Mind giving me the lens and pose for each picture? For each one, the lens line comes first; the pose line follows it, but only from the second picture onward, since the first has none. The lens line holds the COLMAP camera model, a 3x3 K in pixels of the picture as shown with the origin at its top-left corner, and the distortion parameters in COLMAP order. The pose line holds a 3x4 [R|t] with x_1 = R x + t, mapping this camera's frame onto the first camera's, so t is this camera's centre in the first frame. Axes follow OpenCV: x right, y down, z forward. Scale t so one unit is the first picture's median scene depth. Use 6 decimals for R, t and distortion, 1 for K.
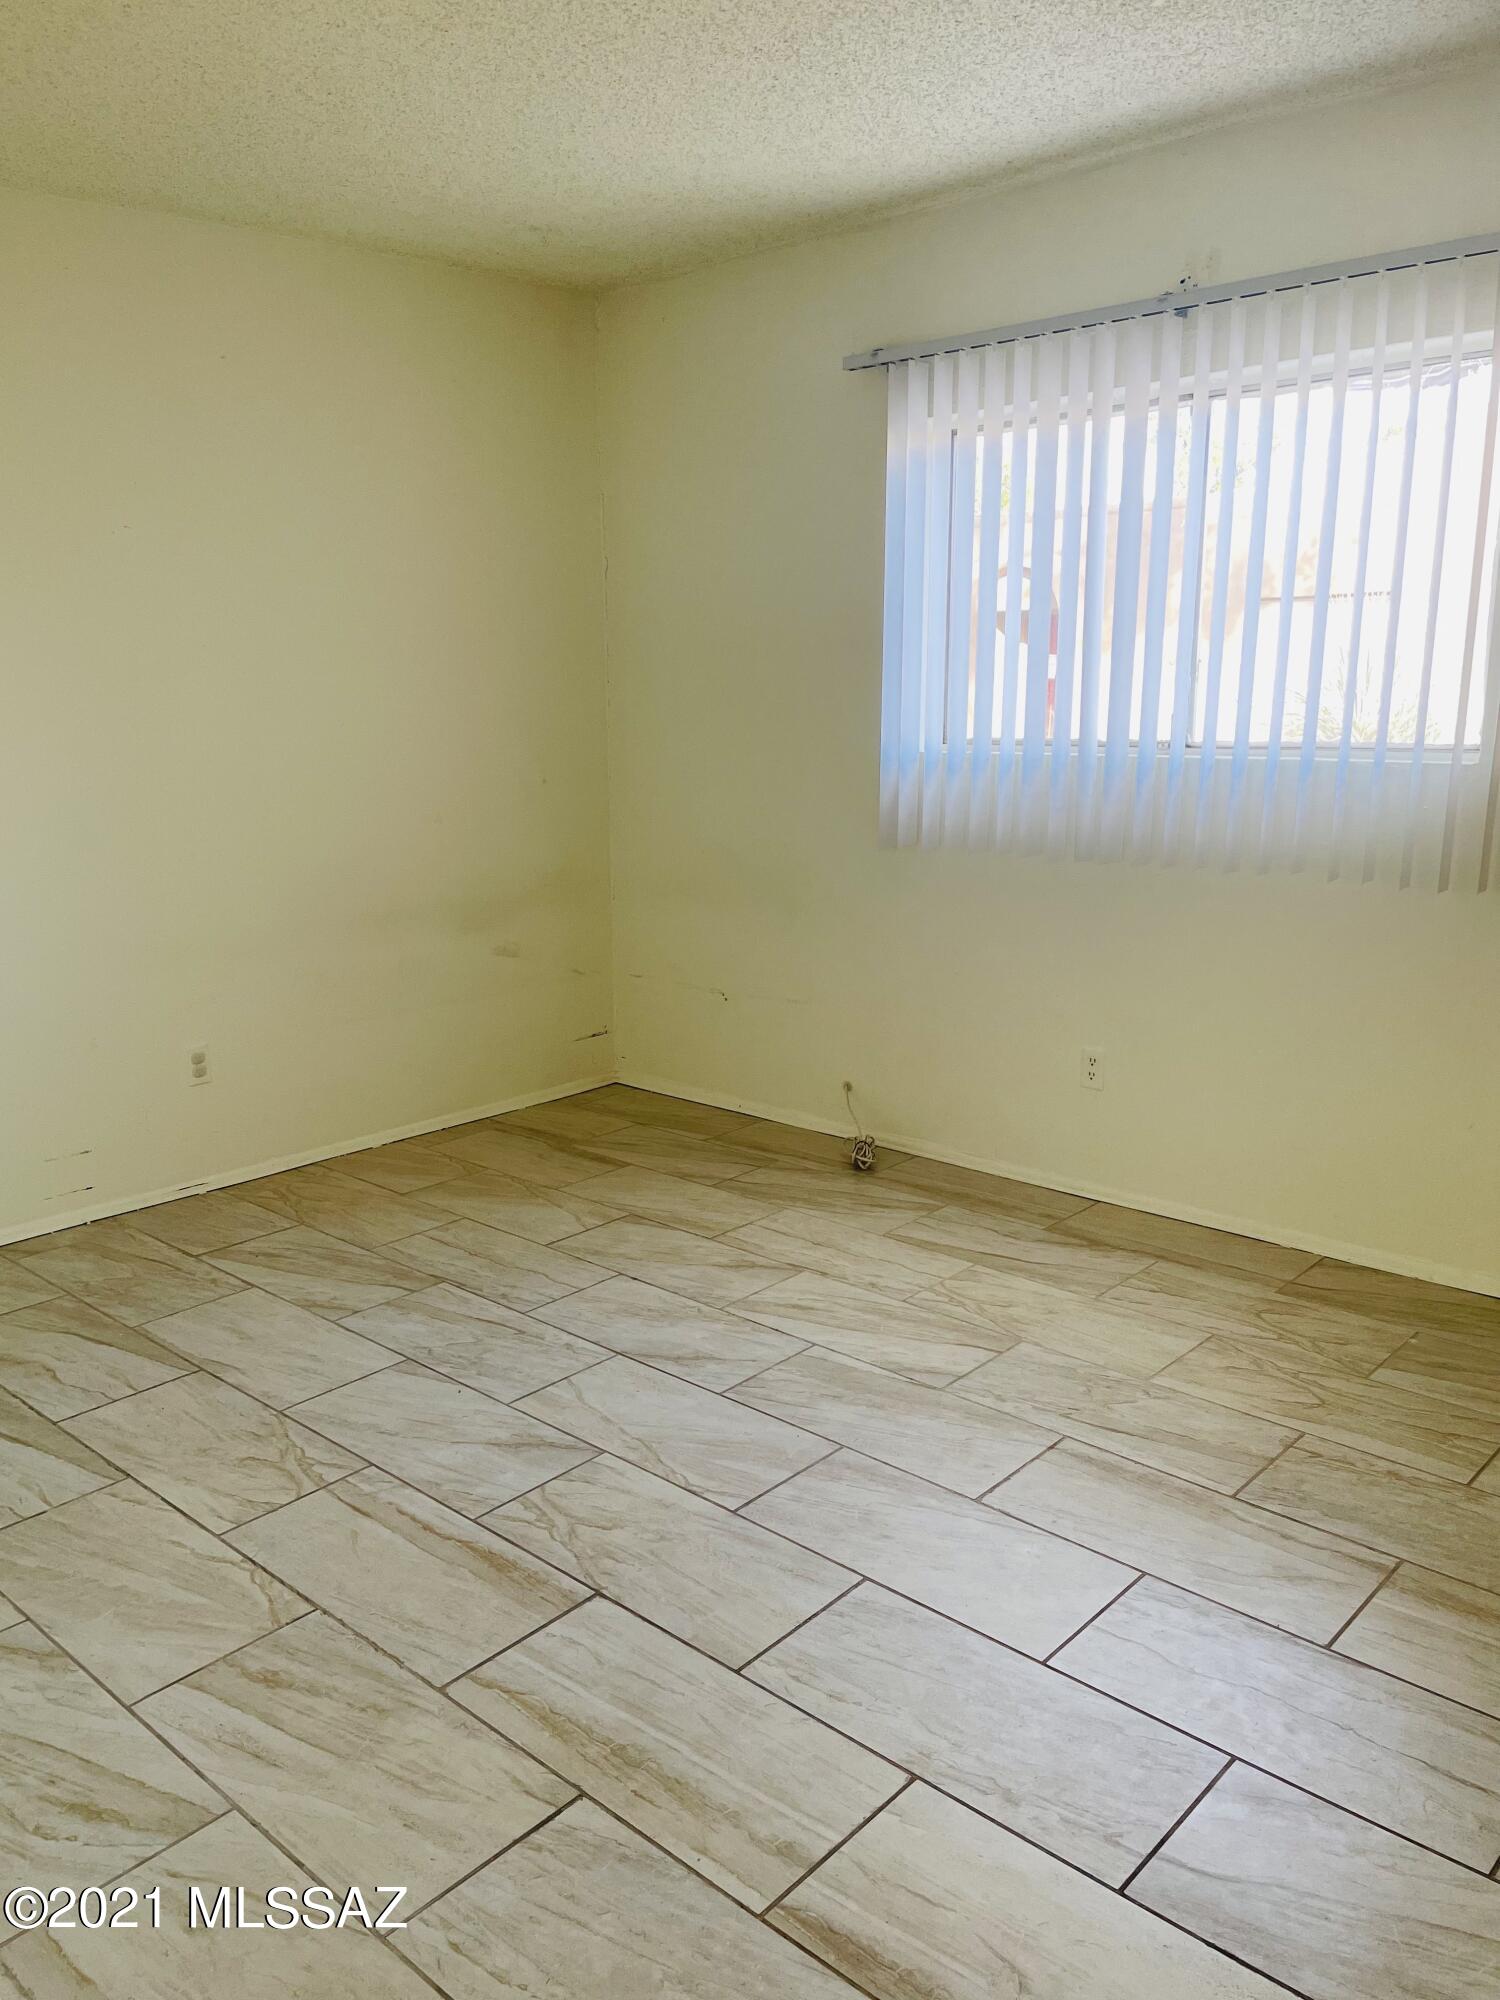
lens RADIAL K [[1512.3, 0, 739.6], [0, 1512.3, 992.5], [0, 0, 1]] dist [0.098720, -0.128824]
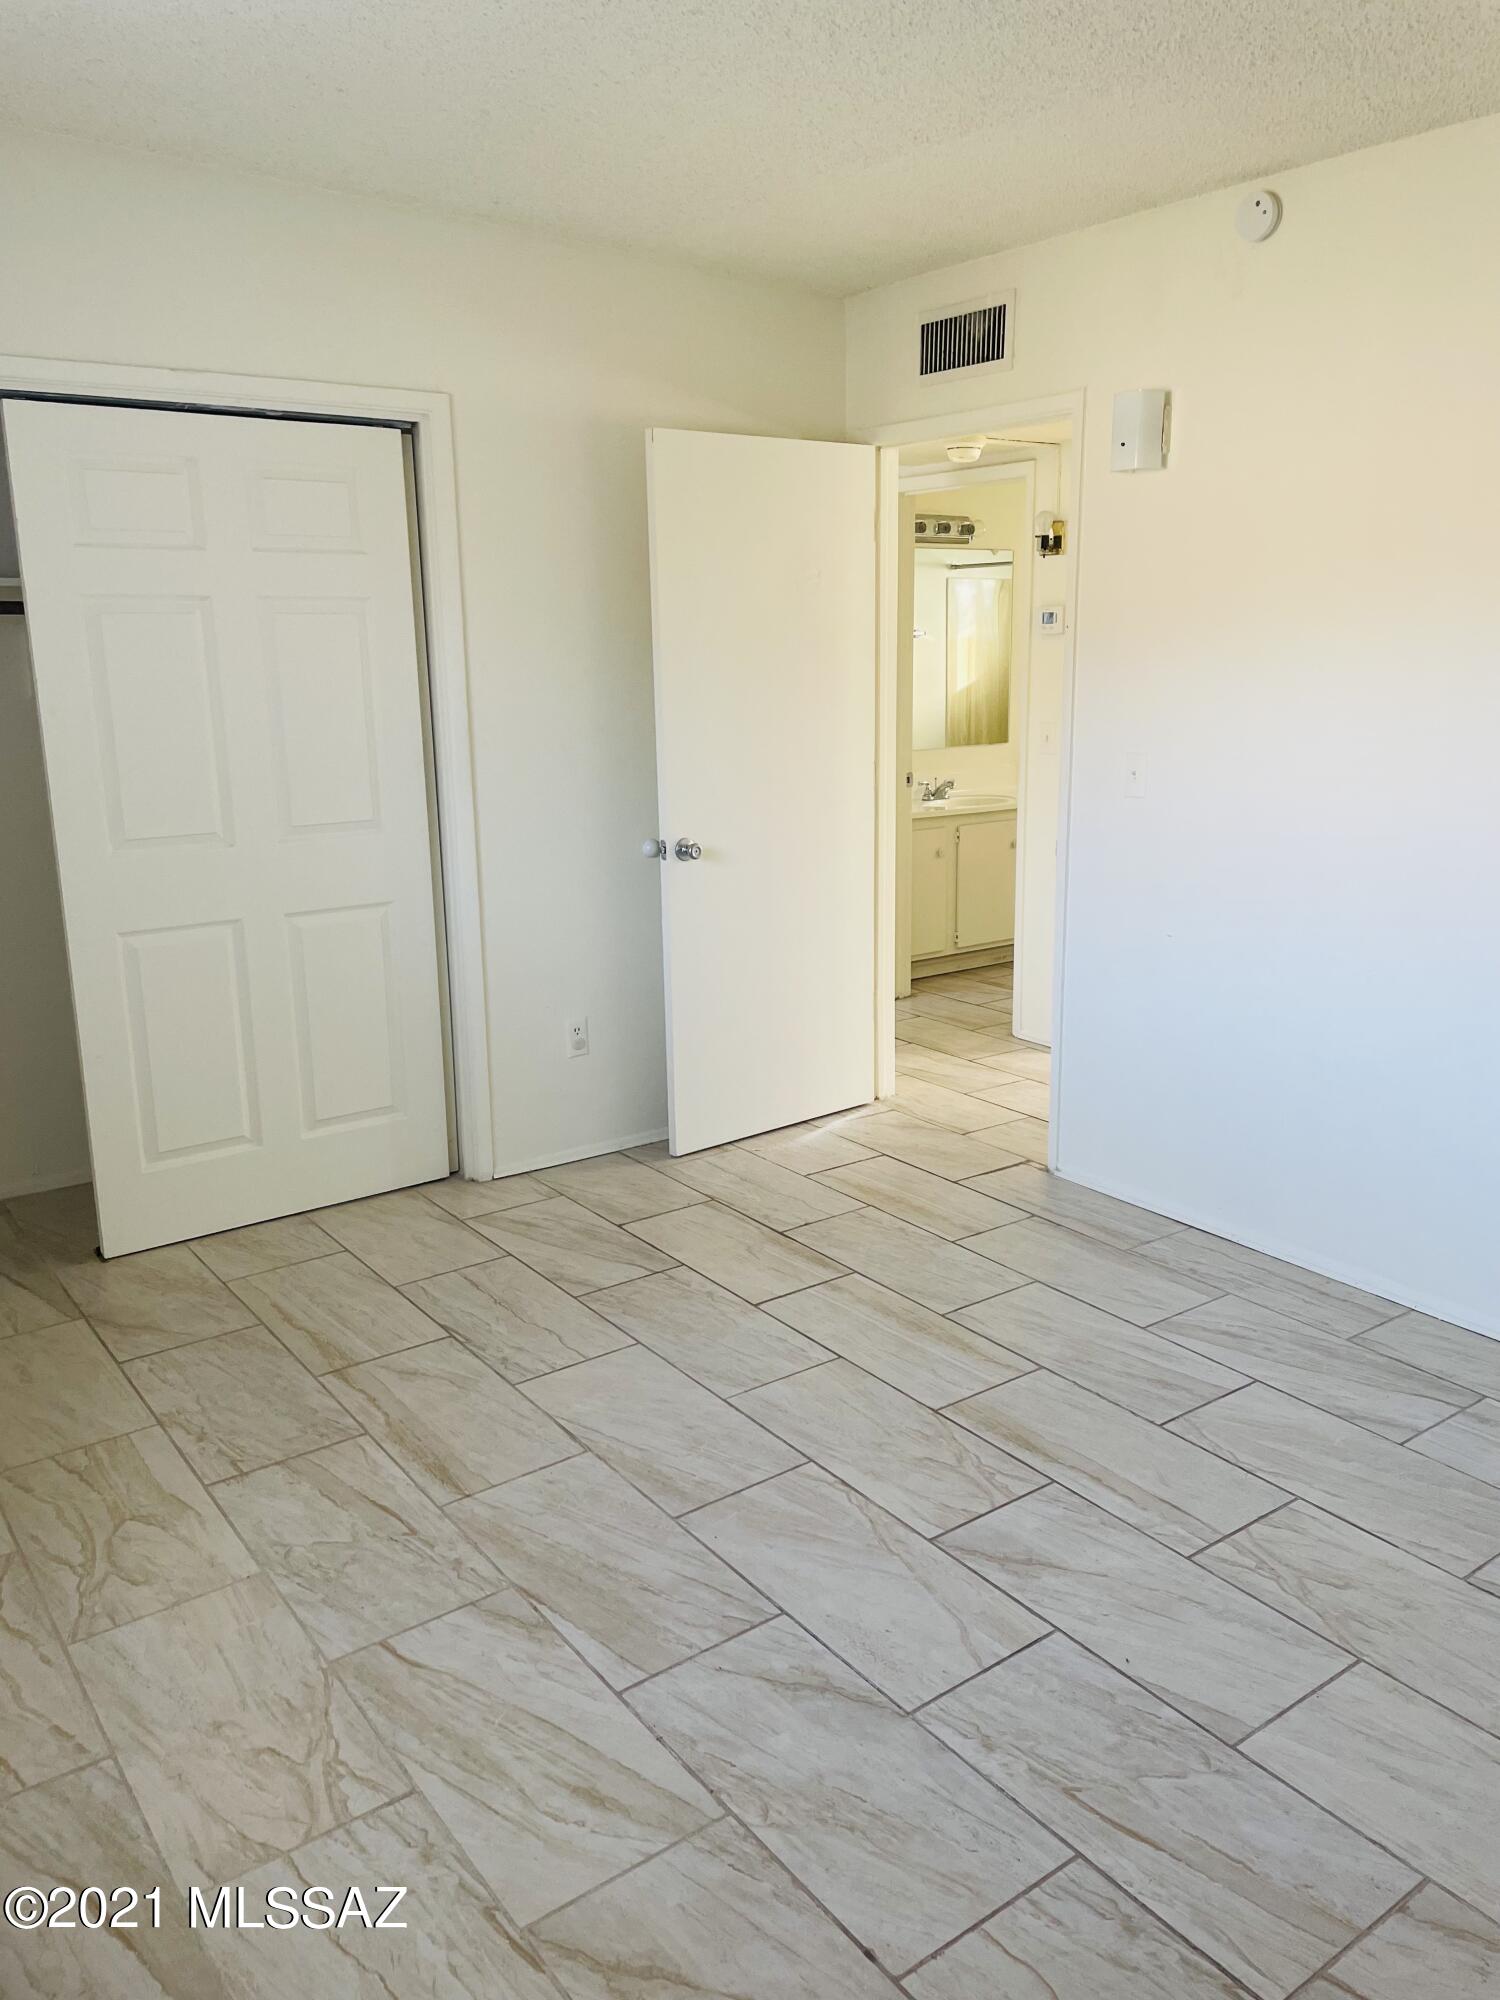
lens RADIAL K [[1512.3, 0, 739.6], [0, 1512.3, 992.5], [0, 0, 1]] dist [0.098720, -0.128824]
pose [[-0.977634, -0.026937, 0.208582, -0.159109], [0.062200, 0.910367, 0.409100, -0.381231], [-0.200906, 0.412924, -0.888330, 1.702437]]
